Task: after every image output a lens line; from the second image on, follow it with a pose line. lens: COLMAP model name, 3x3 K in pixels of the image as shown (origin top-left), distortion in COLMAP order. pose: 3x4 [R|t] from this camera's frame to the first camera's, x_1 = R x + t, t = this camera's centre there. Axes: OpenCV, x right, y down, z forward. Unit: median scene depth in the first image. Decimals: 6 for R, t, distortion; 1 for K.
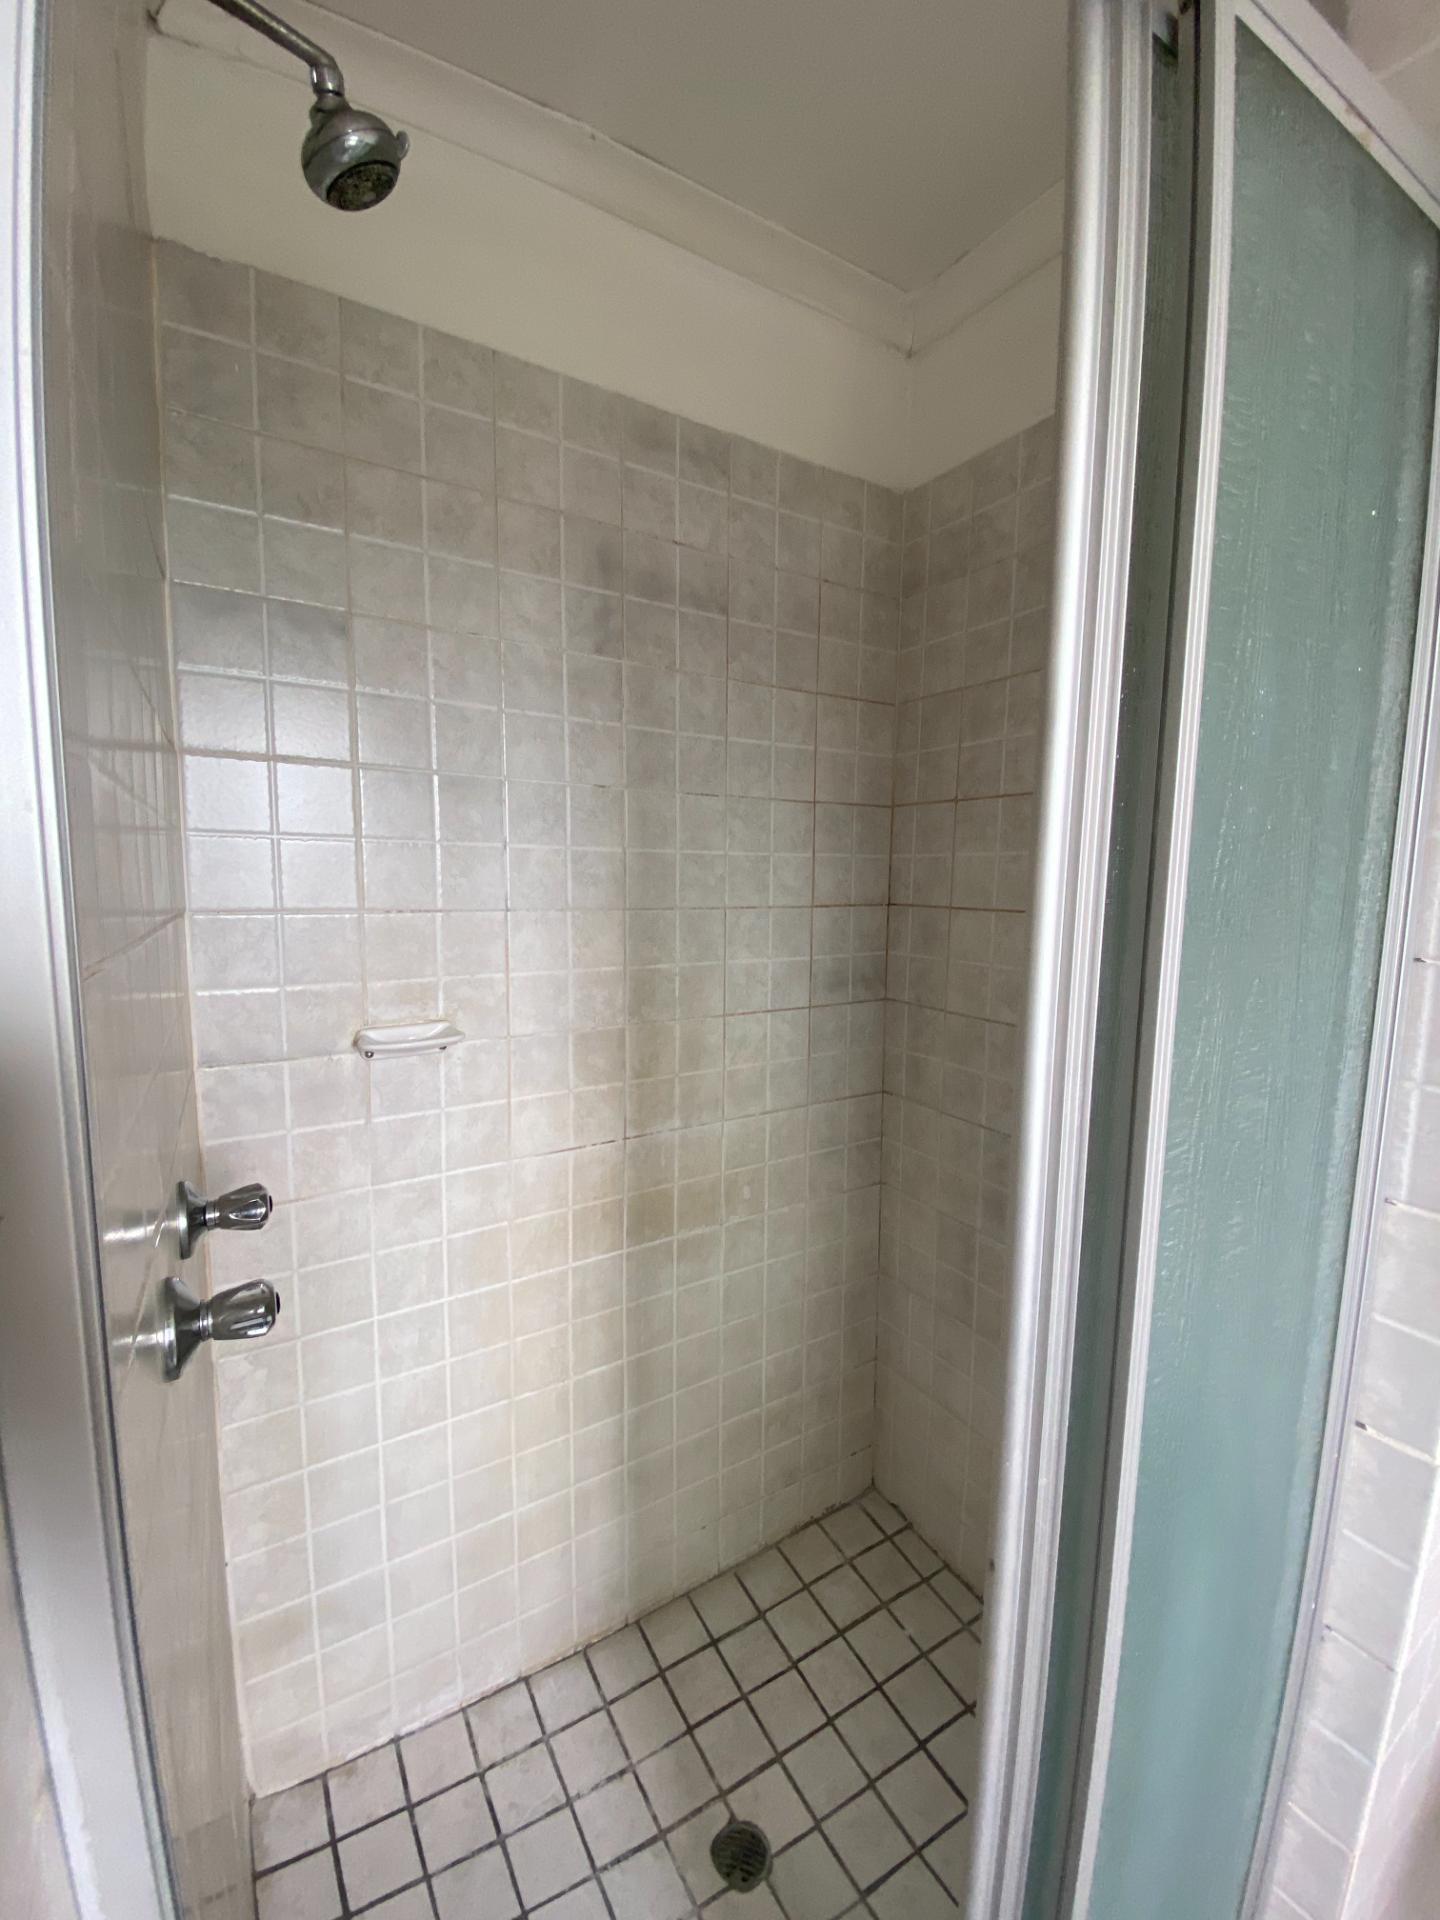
lens RADIAL K [[784.7, 0, 747.8], [0, 784.7, 976.3], [0, 0, 1]] dist [0.000020, -0.009398]
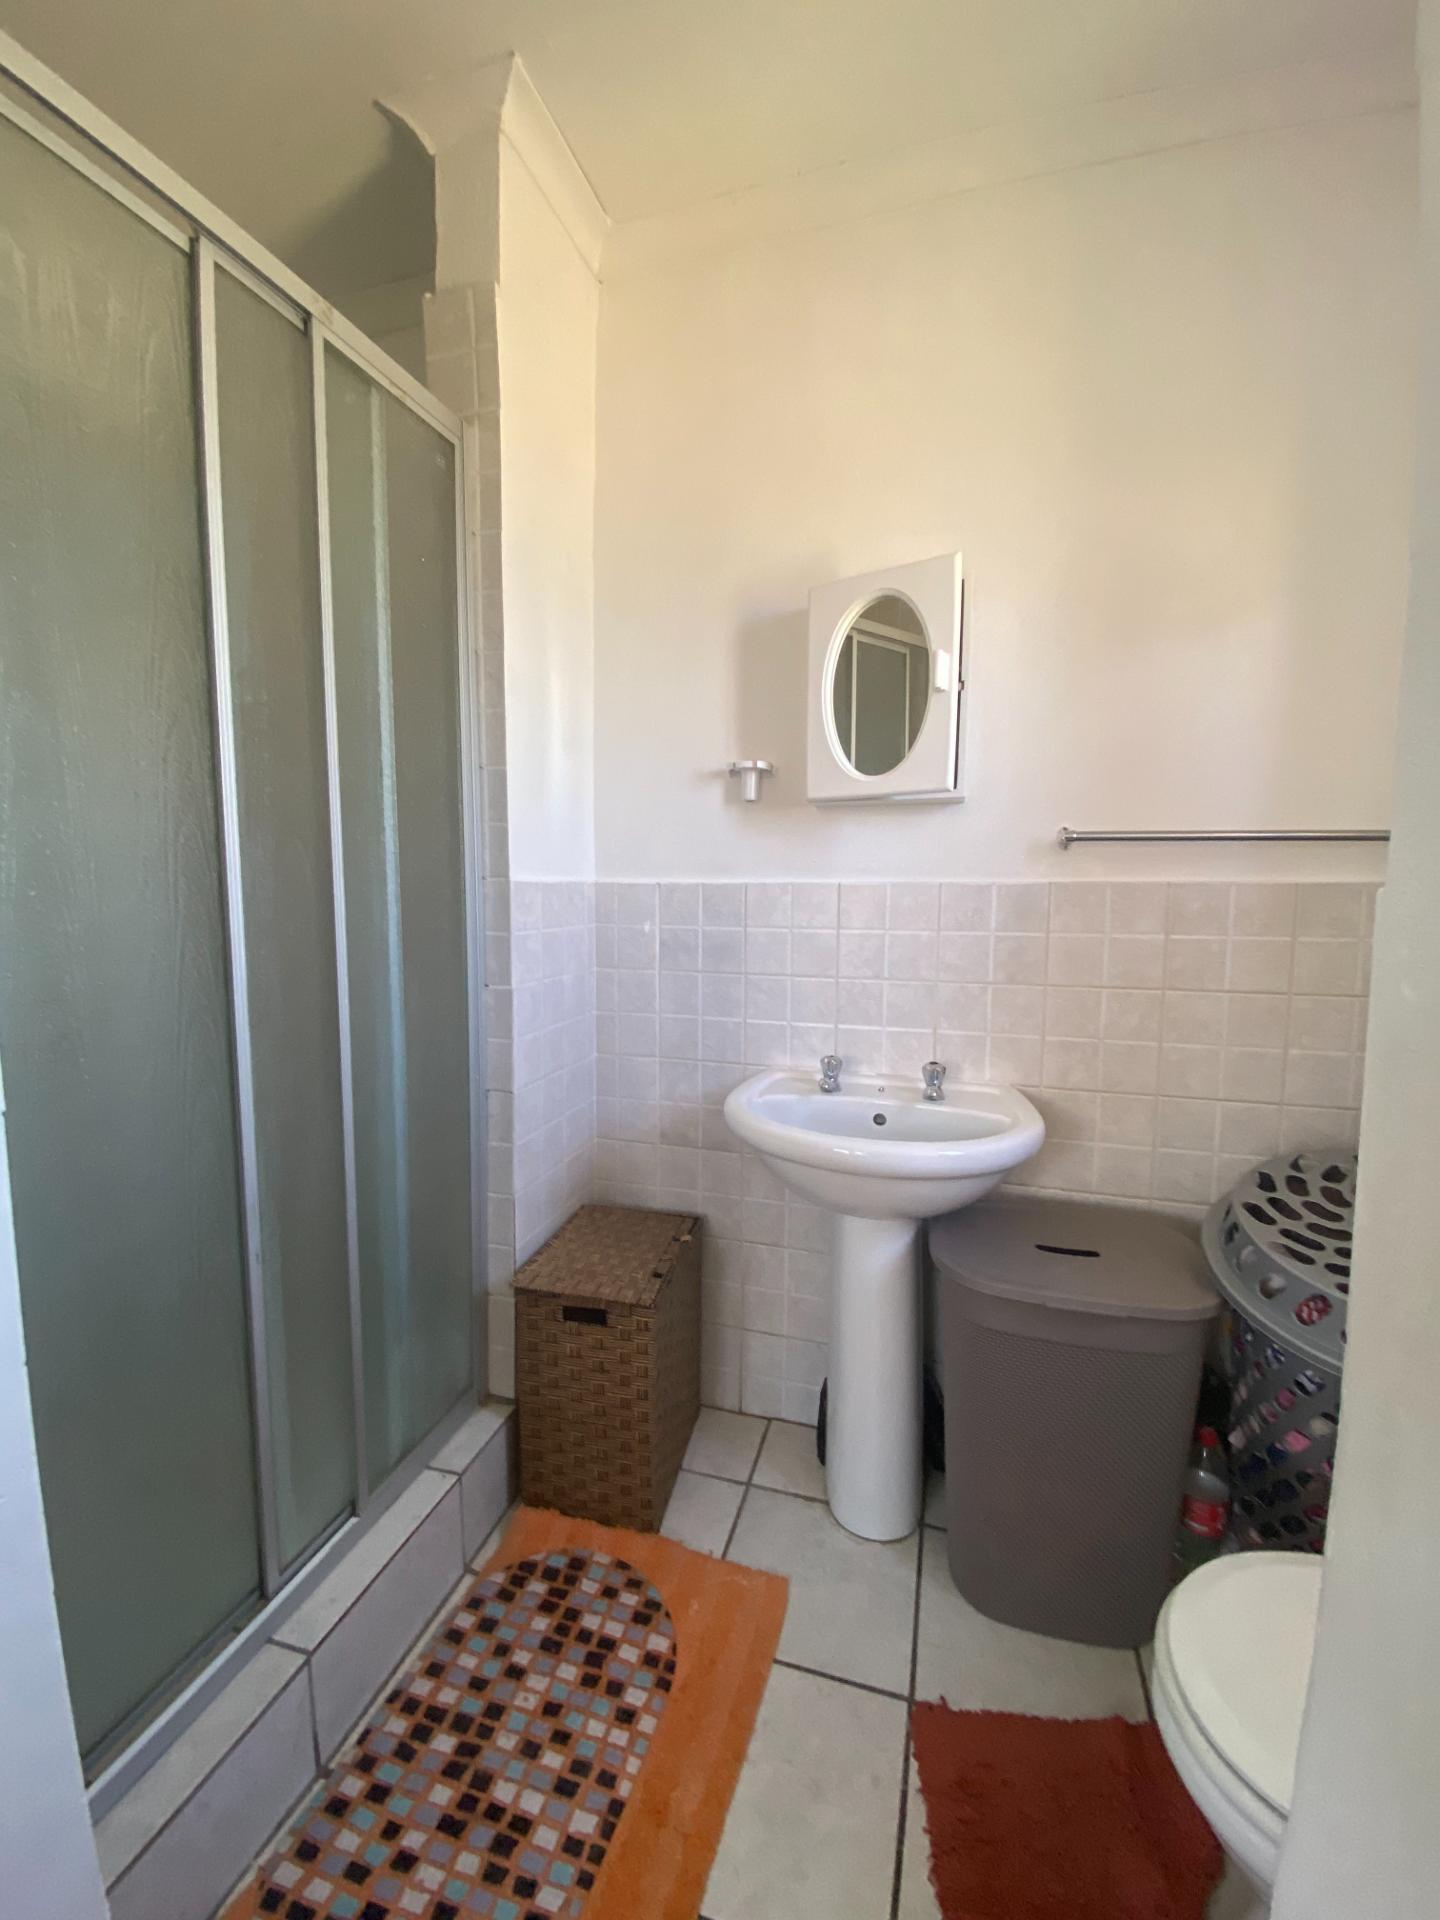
lens RADIAL K [[764.4, 0, 720.0], [0, 764.4, 960.0], [0, 0, 1]] dist [0.049266, -0.032405]
pose [[0.734097, -0.073186, 0.675089, -0.191801], [0.082989, 0.996392, 0.017776, 0.552221], [-0.673954, 0.042975, 0.737522, -1.097438]]
